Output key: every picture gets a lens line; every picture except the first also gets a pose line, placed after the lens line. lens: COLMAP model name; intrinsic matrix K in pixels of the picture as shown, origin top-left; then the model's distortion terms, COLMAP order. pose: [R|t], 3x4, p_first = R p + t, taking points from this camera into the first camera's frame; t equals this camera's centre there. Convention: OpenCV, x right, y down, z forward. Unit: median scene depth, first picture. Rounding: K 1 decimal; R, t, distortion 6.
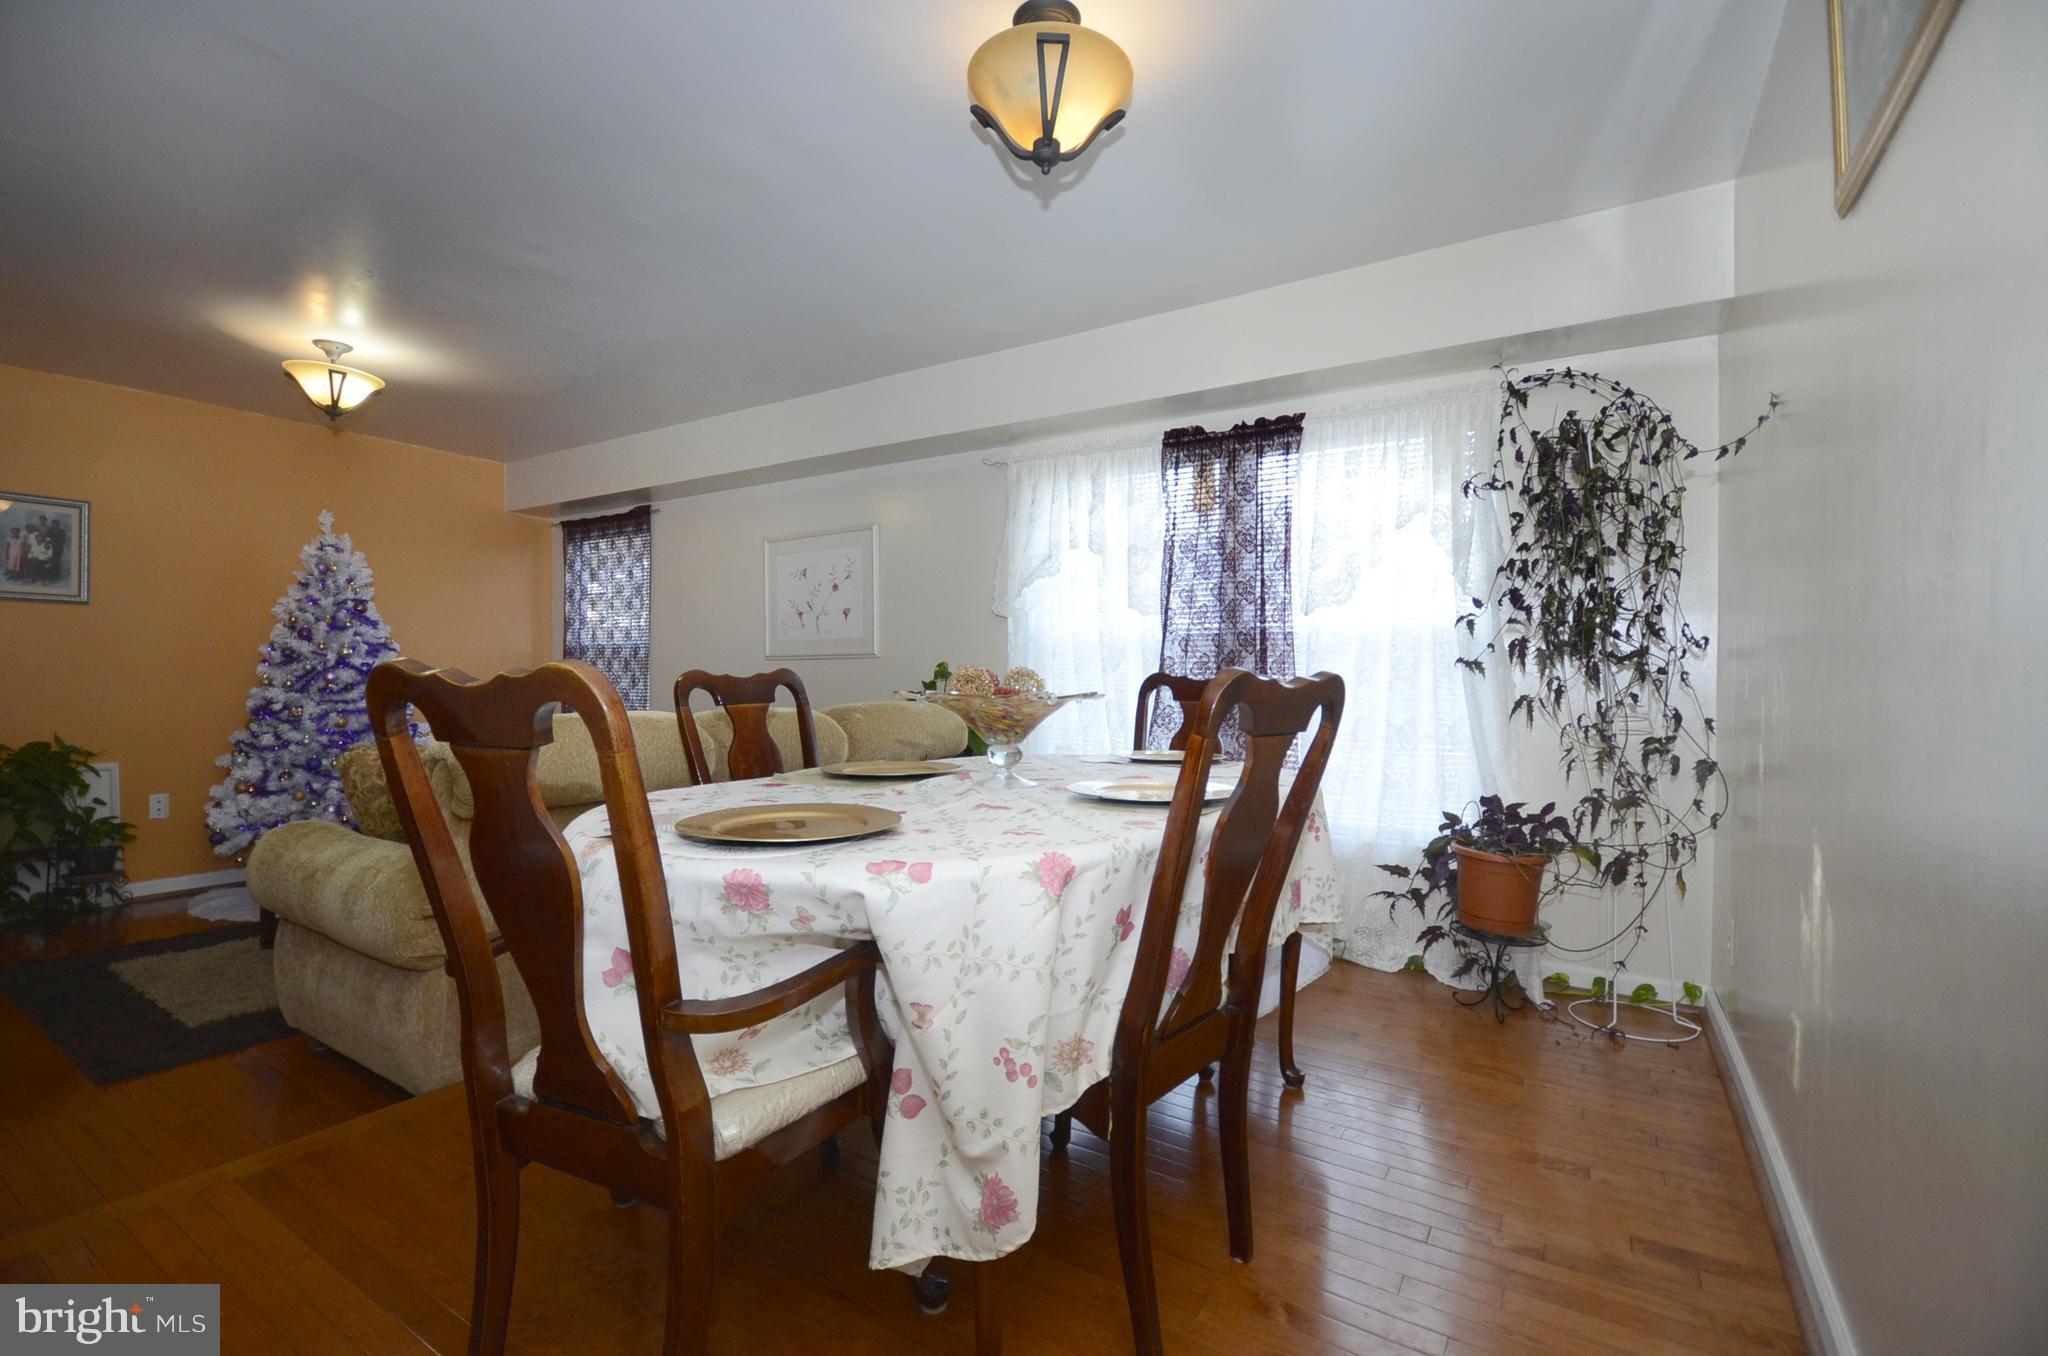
lens RADIAL K [[912.1, 0, 1058.9], [0, 912.1, 672.1], [0, 0, 1]] dist [-0.001433, -0.001103]
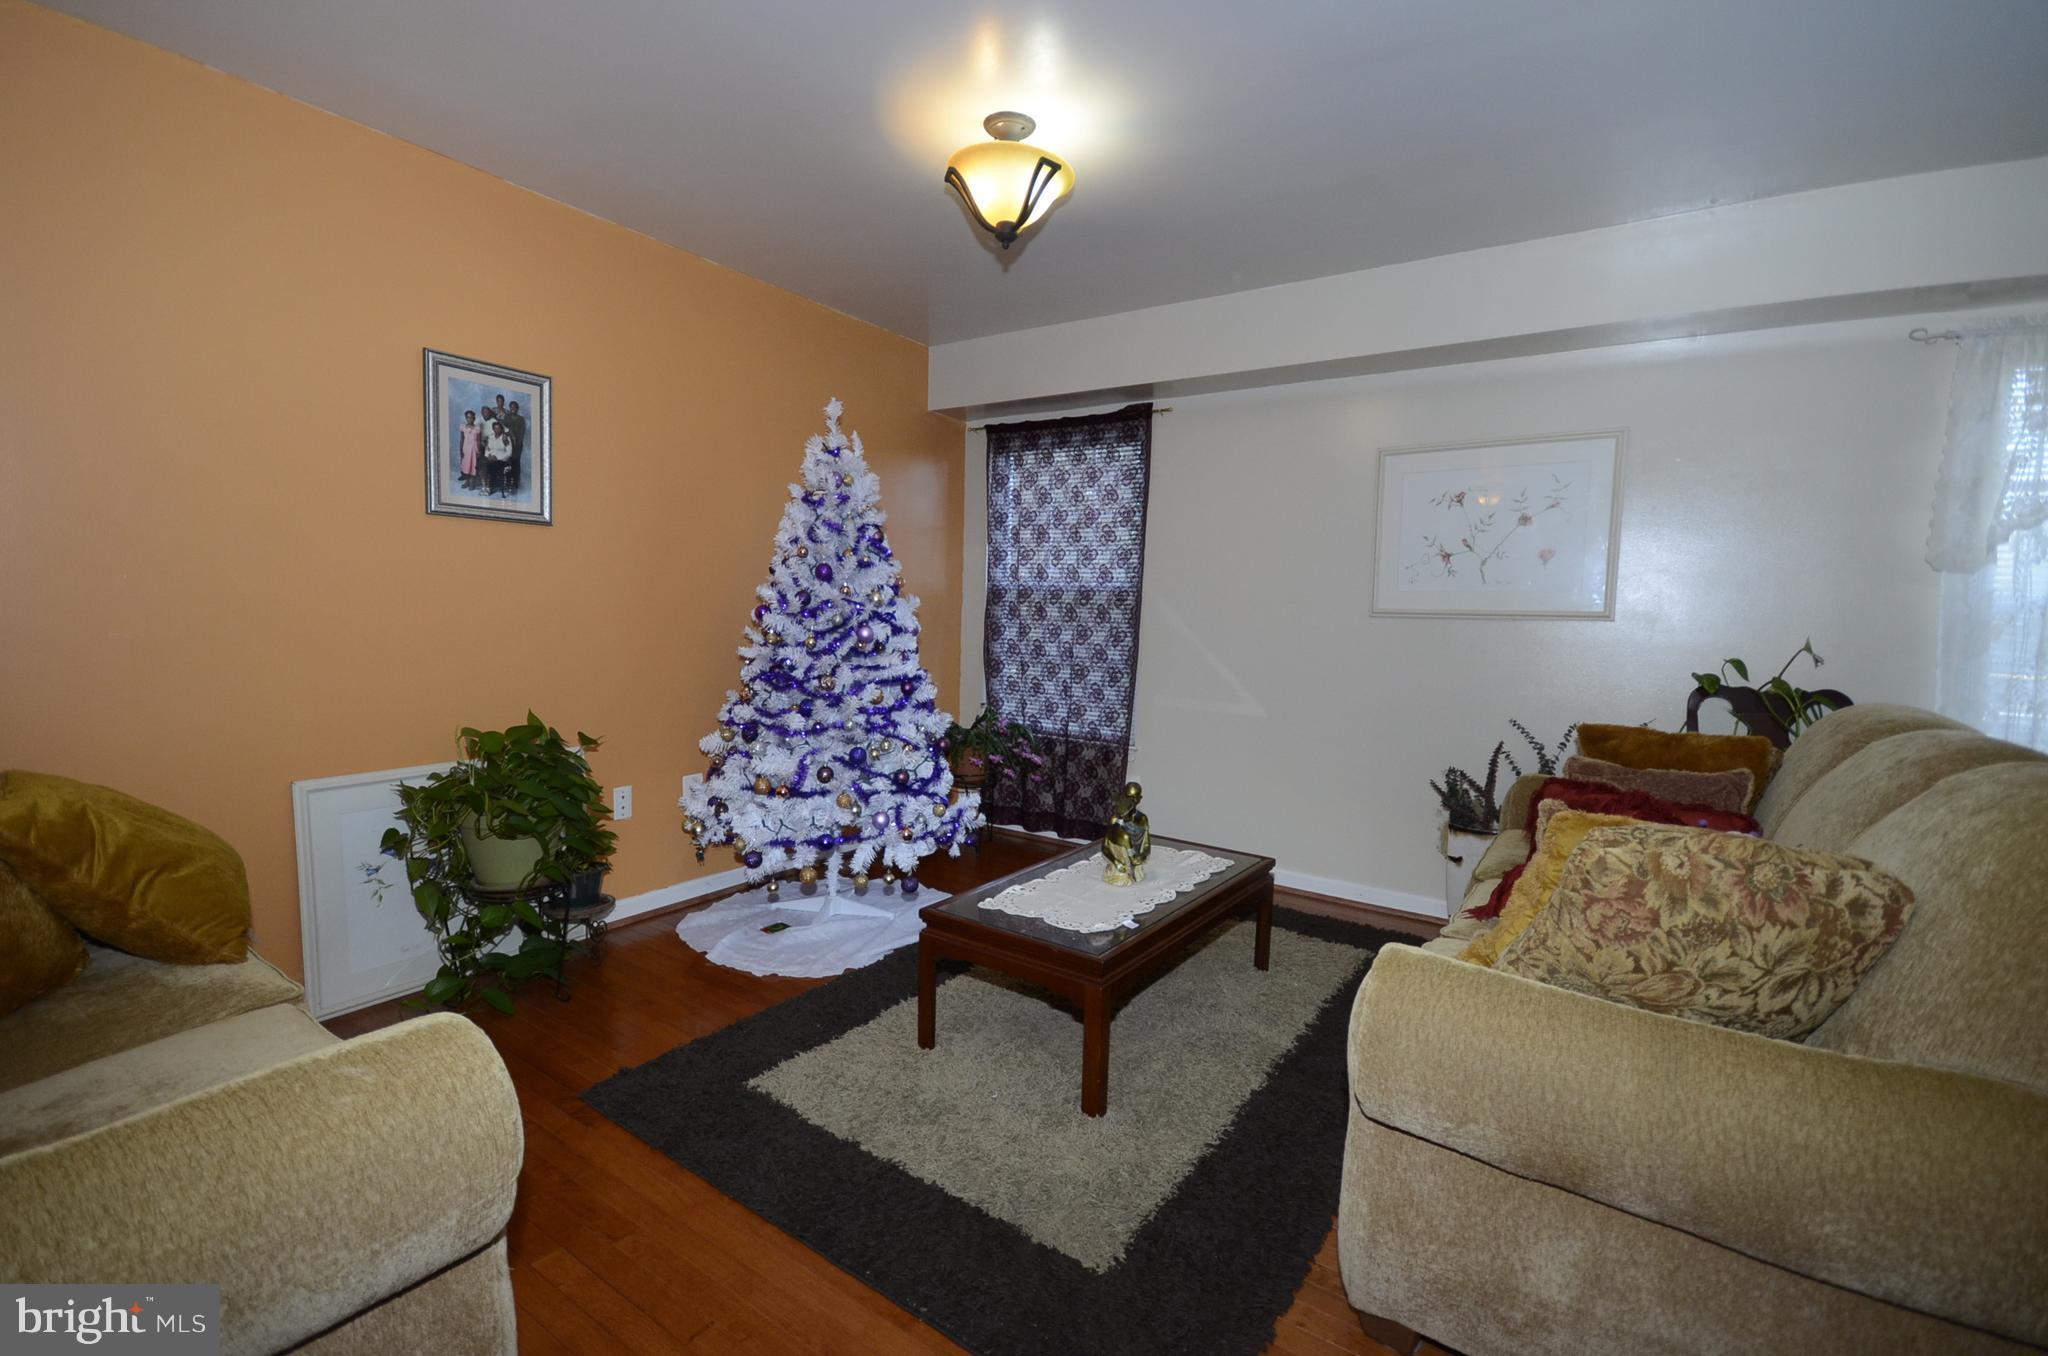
lens RADIAL K [[912.1, 0, 1035.6], [0, 912.1, 675.7], [0, 0, 1]] dist [-0.001433, -0.001103]
pose [[0.999616, 0.021397, -0.017595, -0.672238], [-0.019911, 0.996543, 0.080656, -0.023043], [0.019260, -0.080274, 0.996587, 0.292476]]
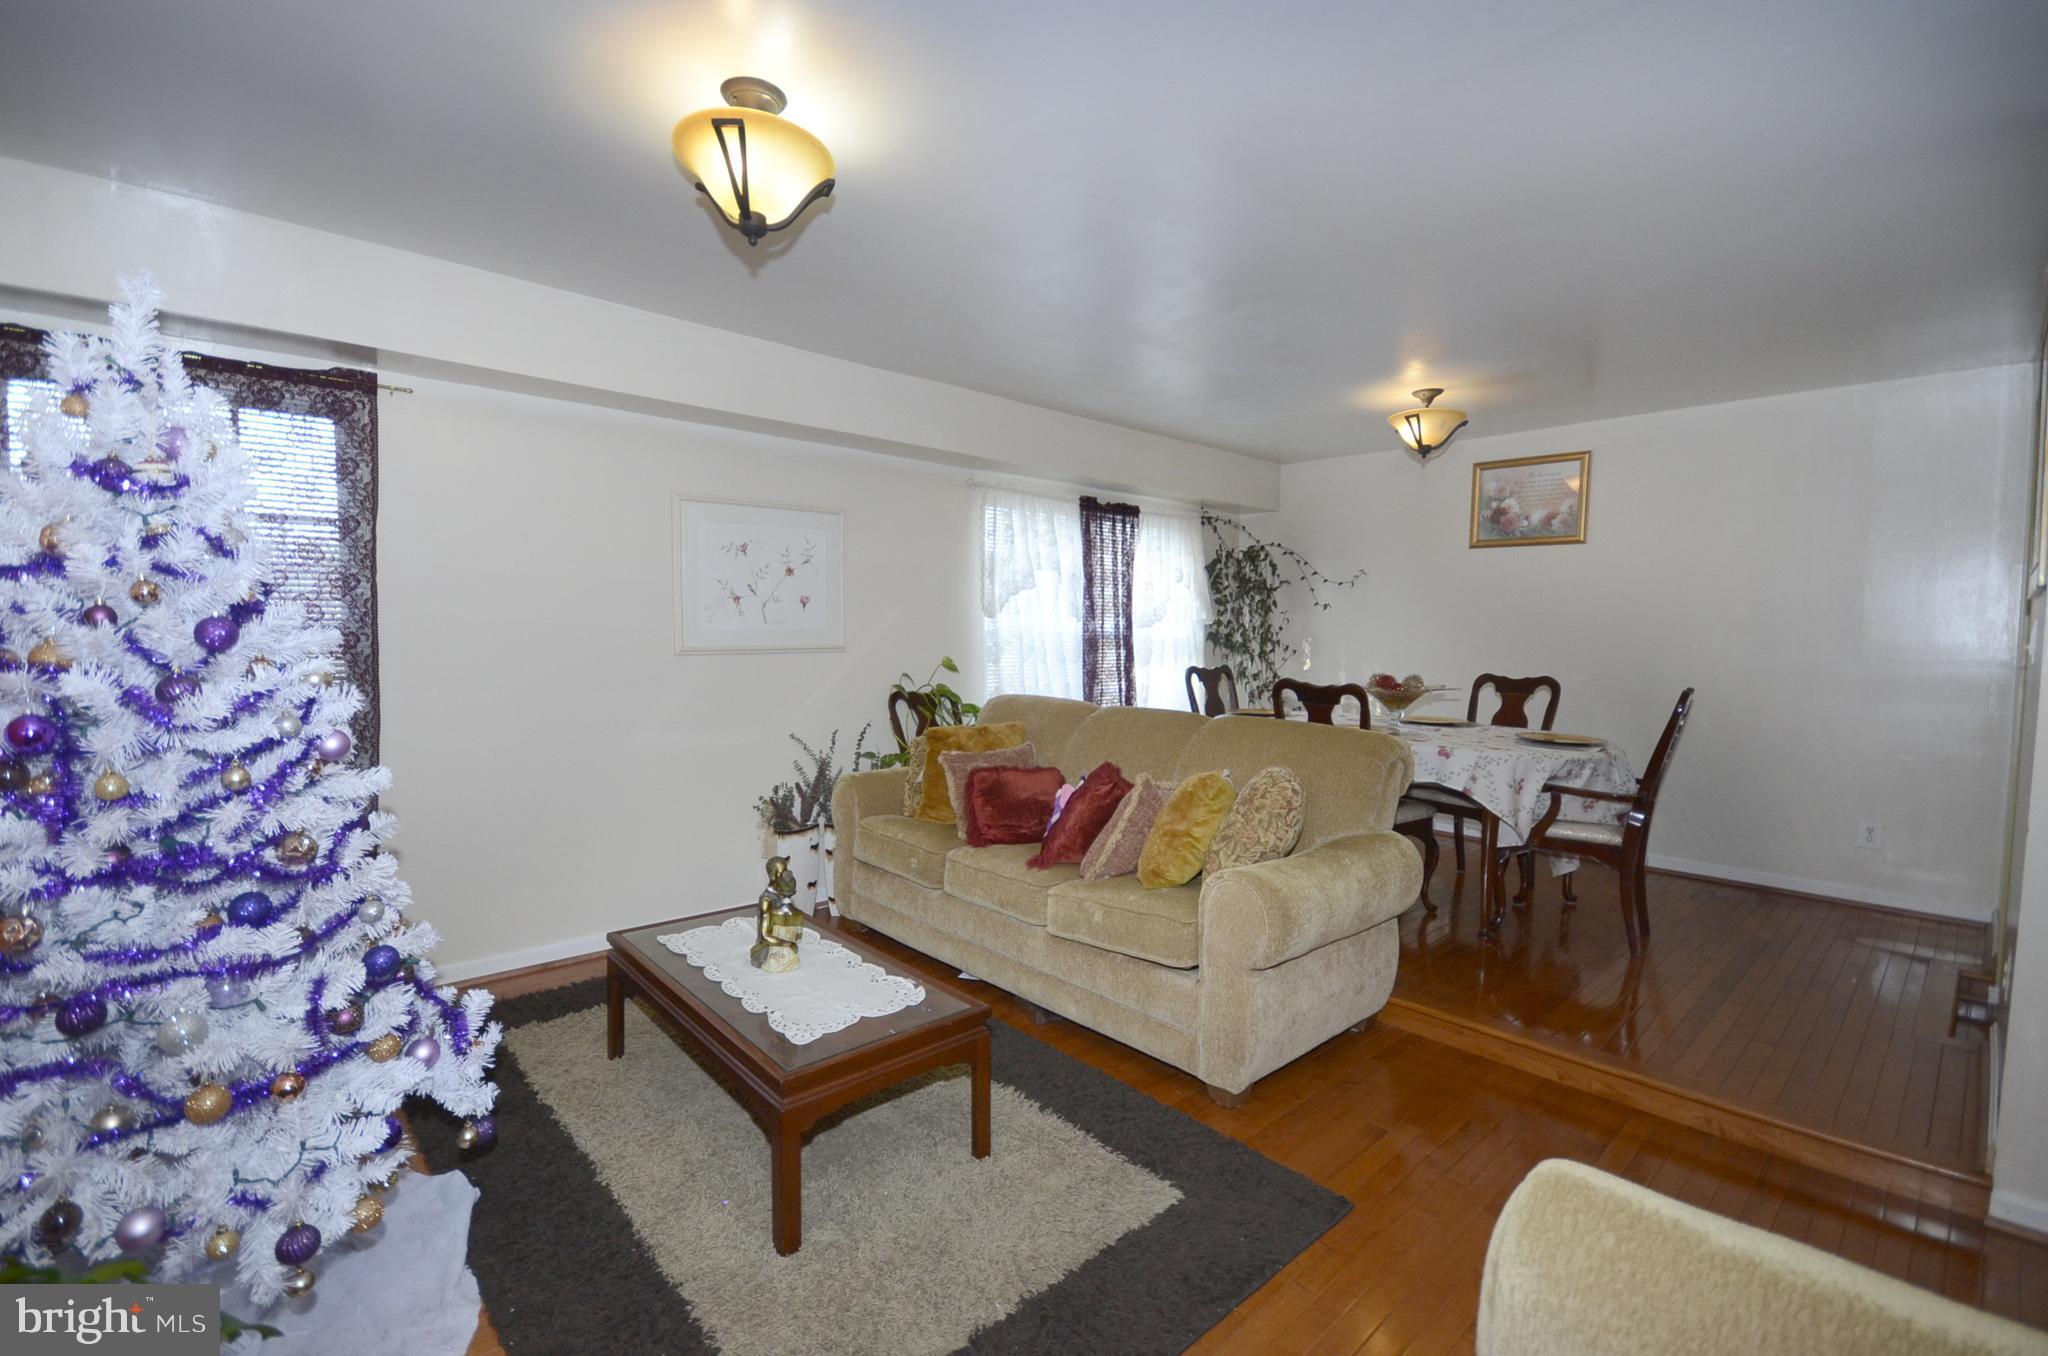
lens RADIAL K [[912.1, 0, 1034.6], [0, 912.1, 679.7], [0, 0, 1]] dist [-0.001433, -0.001103]
pose [[0.231040, -0.054135, 0.971437, -1.143463], [-0.007387, 0.998324, 0.057390, -0.044846], [-0.972916, -0.020435, 0.230253, 0.622089]]
